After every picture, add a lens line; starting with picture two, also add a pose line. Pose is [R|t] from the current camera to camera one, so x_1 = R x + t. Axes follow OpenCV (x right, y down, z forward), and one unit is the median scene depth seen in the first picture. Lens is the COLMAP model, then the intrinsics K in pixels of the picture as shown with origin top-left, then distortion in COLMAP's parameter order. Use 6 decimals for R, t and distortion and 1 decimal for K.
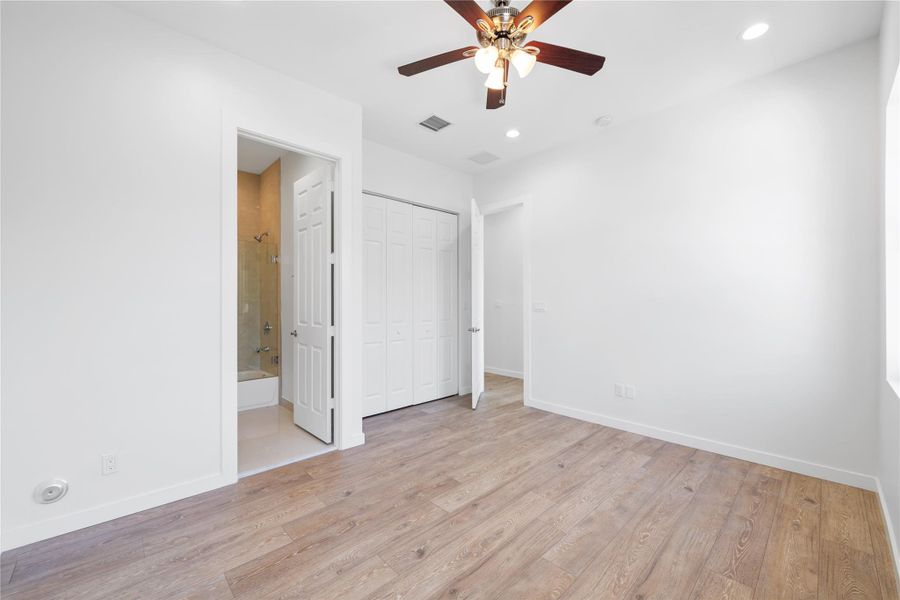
lens RADIAL K [[360.7, 0, 443.3], [0, 360.7, 301.0], [0, 0, 1]] dist [-0.001478, -0.000597]
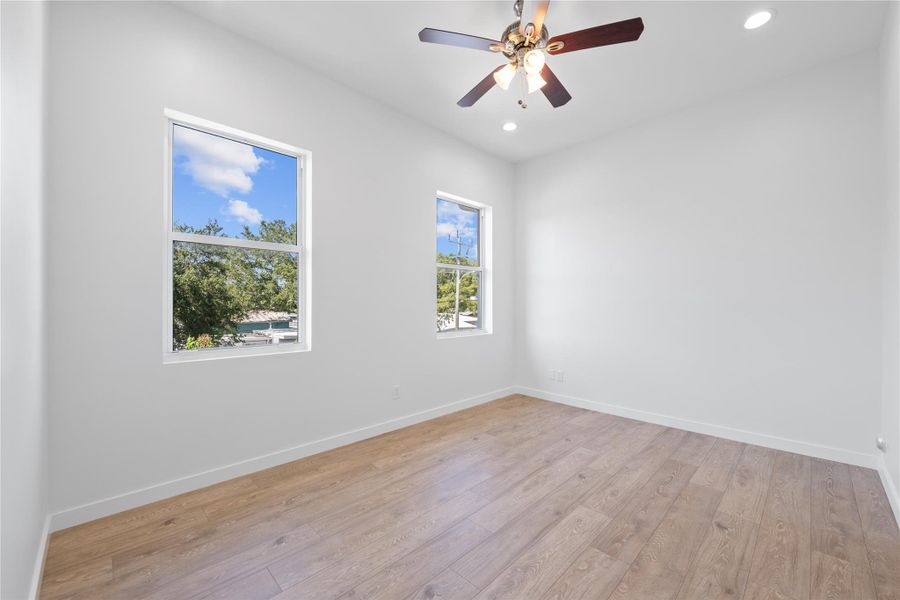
lens RADIAL K [[360.7, 0, 443.3], [0, 360.7, 301.0], [0, 0, 1]] dist [-0.001478, -0.000597]
pose [[-0.999806, 0.001443, -0.019635, 0.405913], [0.001669, 0.999933, -0.011483, 0.045286], [0.019618, -0.011514, -0.999741, 1.973872]]
